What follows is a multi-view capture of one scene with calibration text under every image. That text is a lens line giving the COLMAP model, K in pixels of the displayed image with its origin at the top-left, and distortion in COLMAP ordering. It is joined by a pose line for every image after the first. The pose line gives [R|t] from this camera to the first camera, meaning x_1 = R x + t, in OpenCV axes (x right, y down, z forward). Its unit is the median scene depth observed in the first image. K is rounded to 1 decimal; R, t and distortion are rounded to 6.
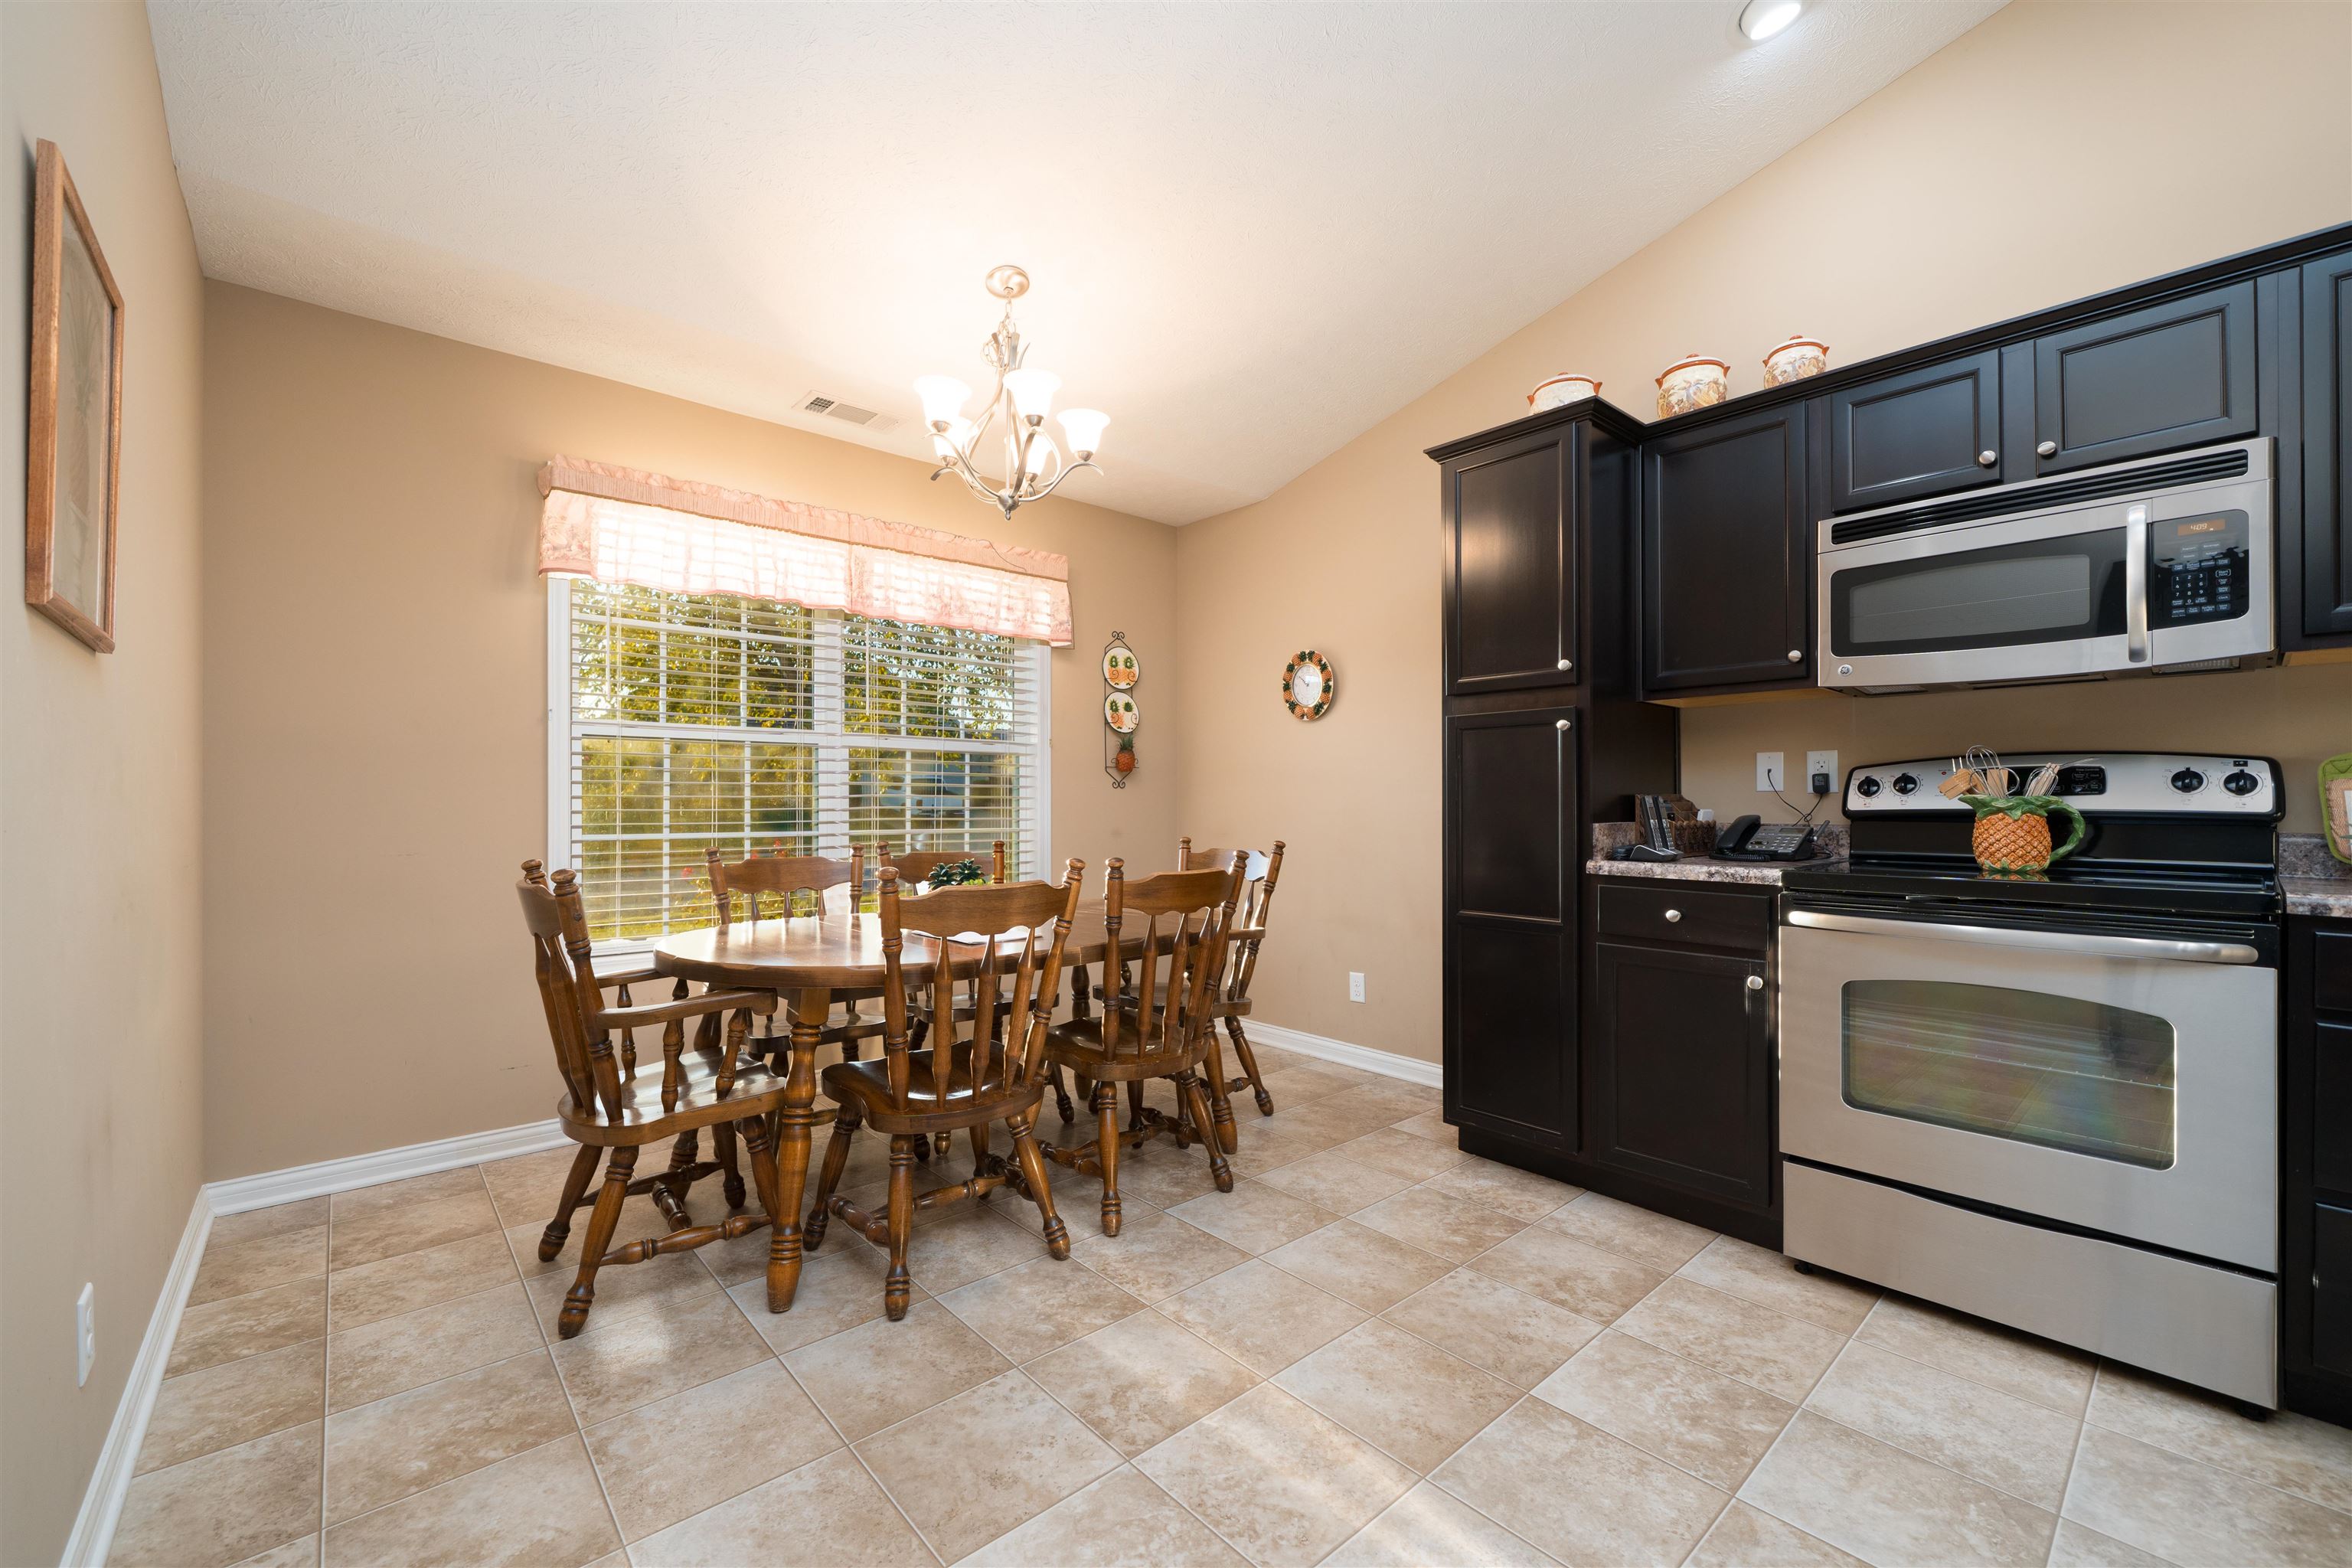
lens RADIAL K [[950.1, 0, 1179.1], [0, 950.1, 795.3], [0, 0, 1]] dist [0.002545, 0.000067]
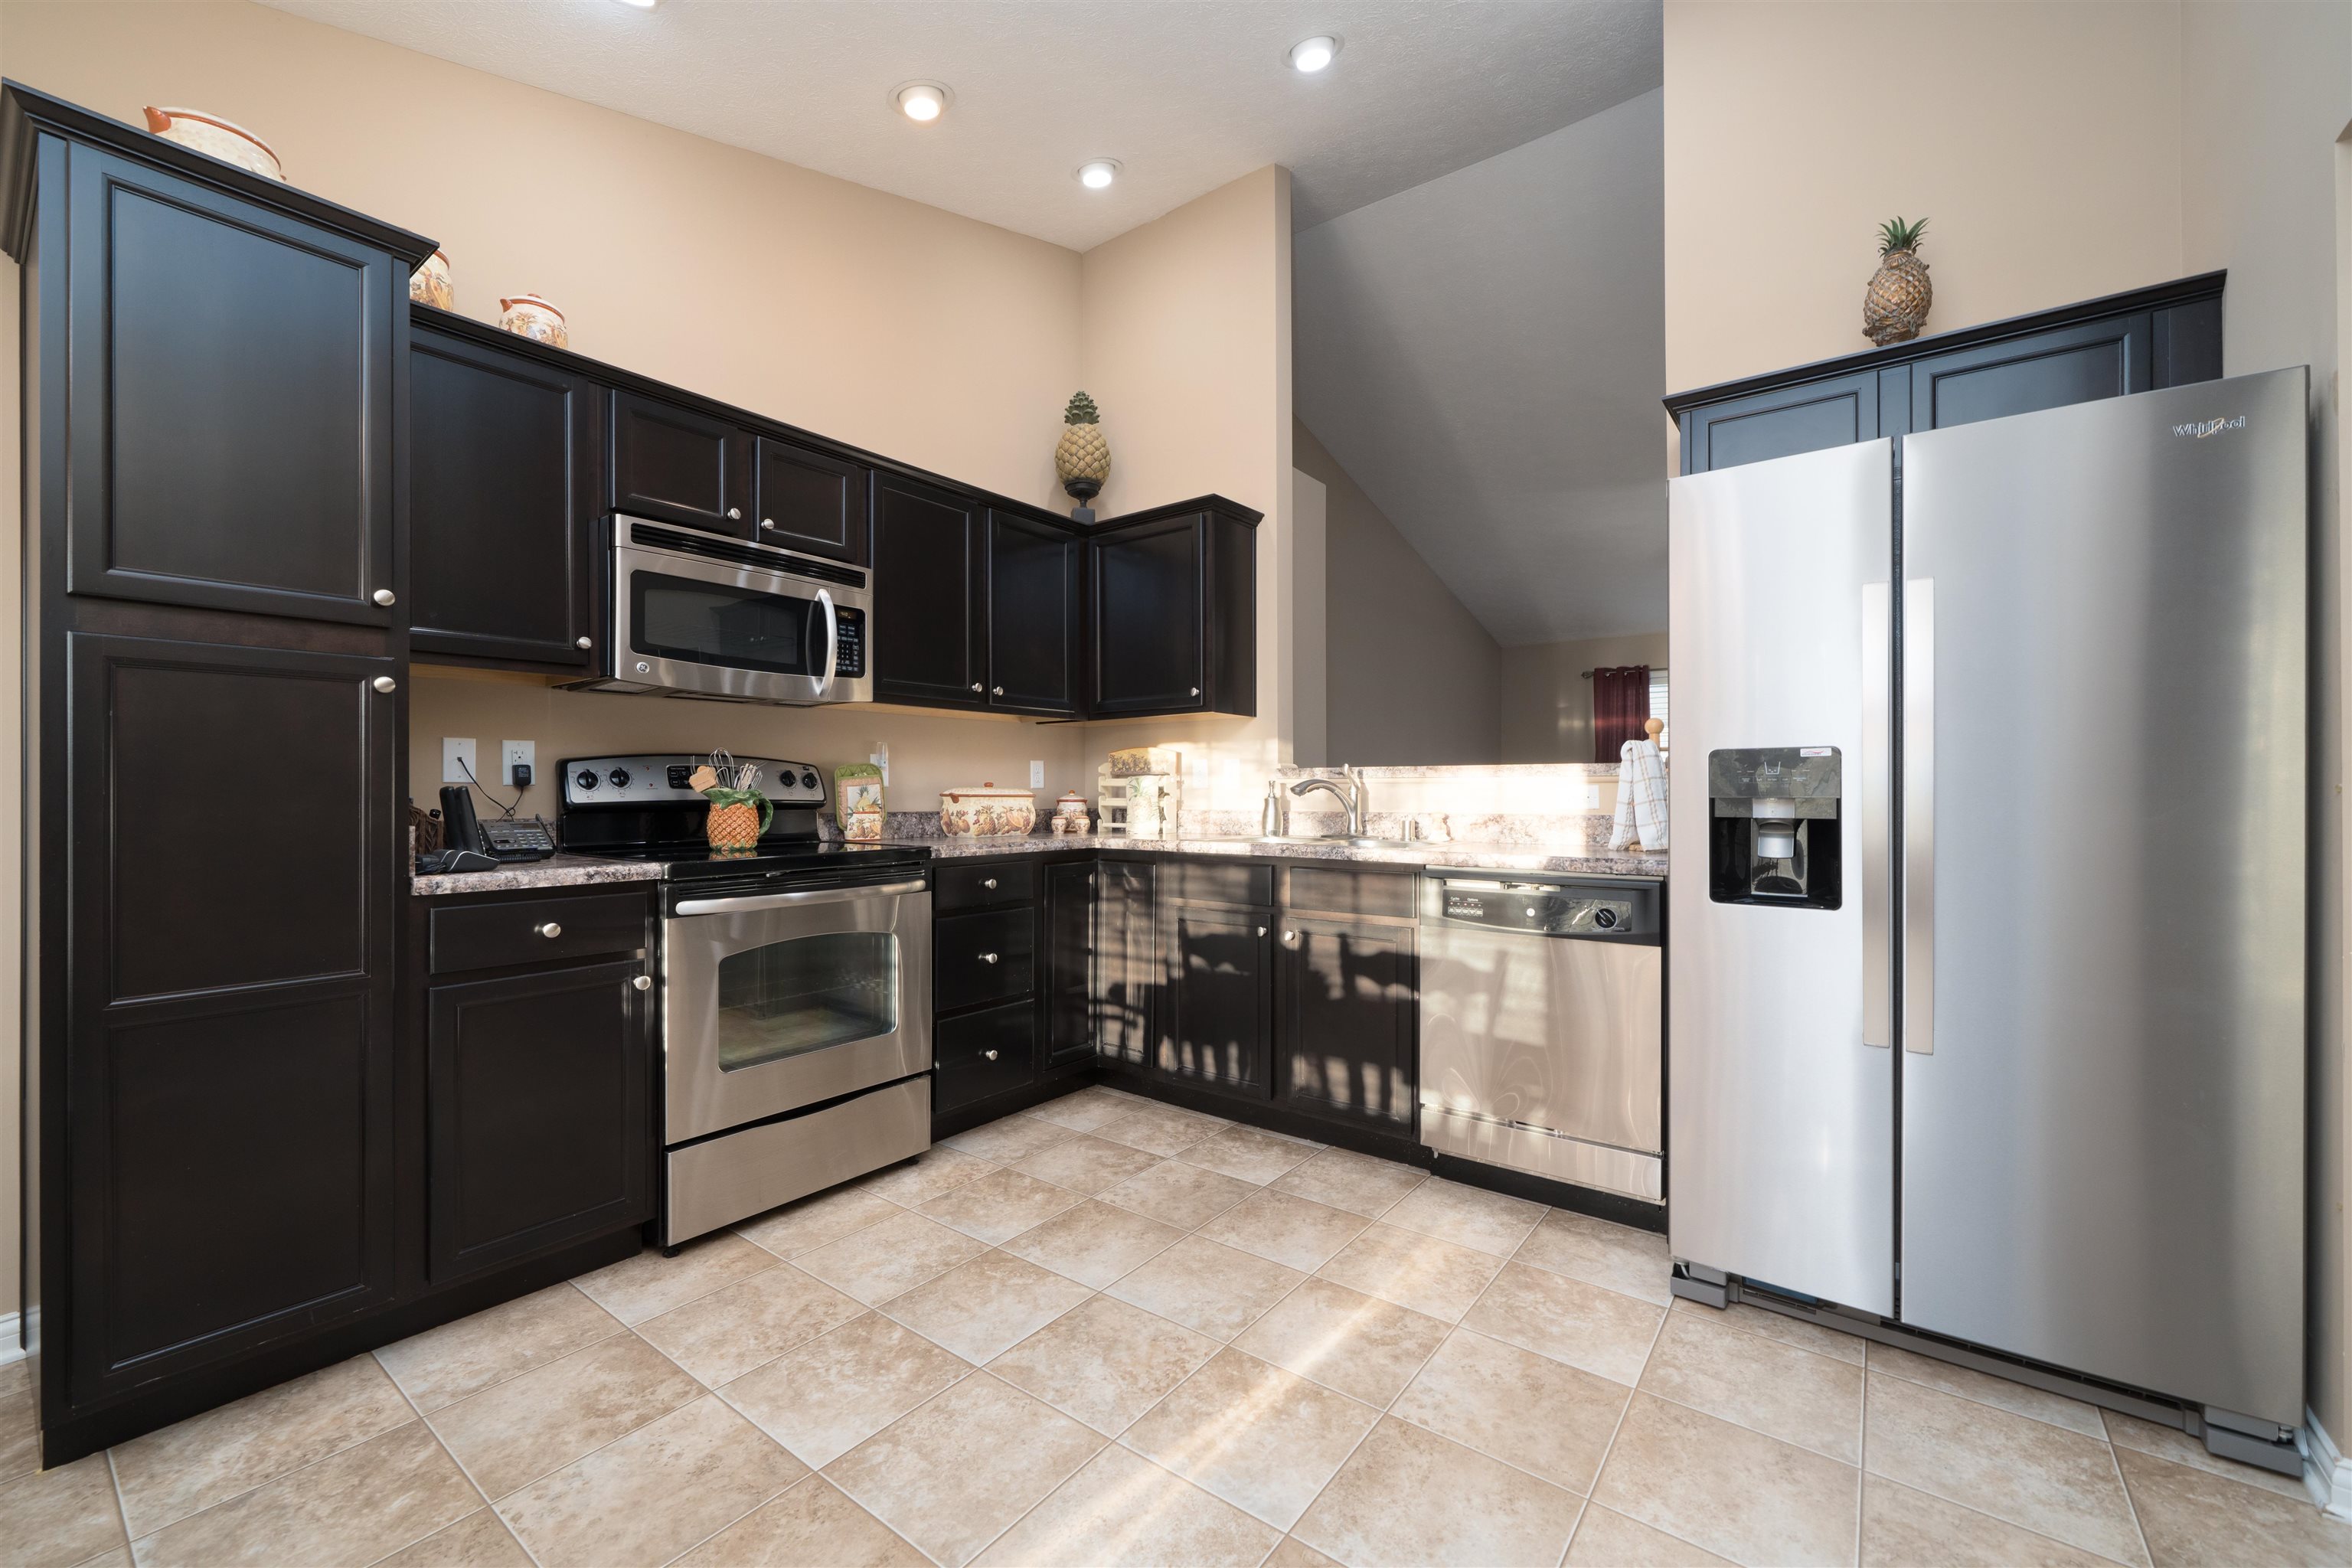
lens RADIAL K [[950.1, 0, 1132.3], [0, 950.1, 779.2], [0, 0, 1]] dist [0.002545, 0.000067]
pose [[-0.173693, 0.012259, 0.984724, -0.439682], [-0.004198, 0.999904, -0.013189, 0.001651], [-0.984791, -0.006425, -0.173624, 0.691572]]
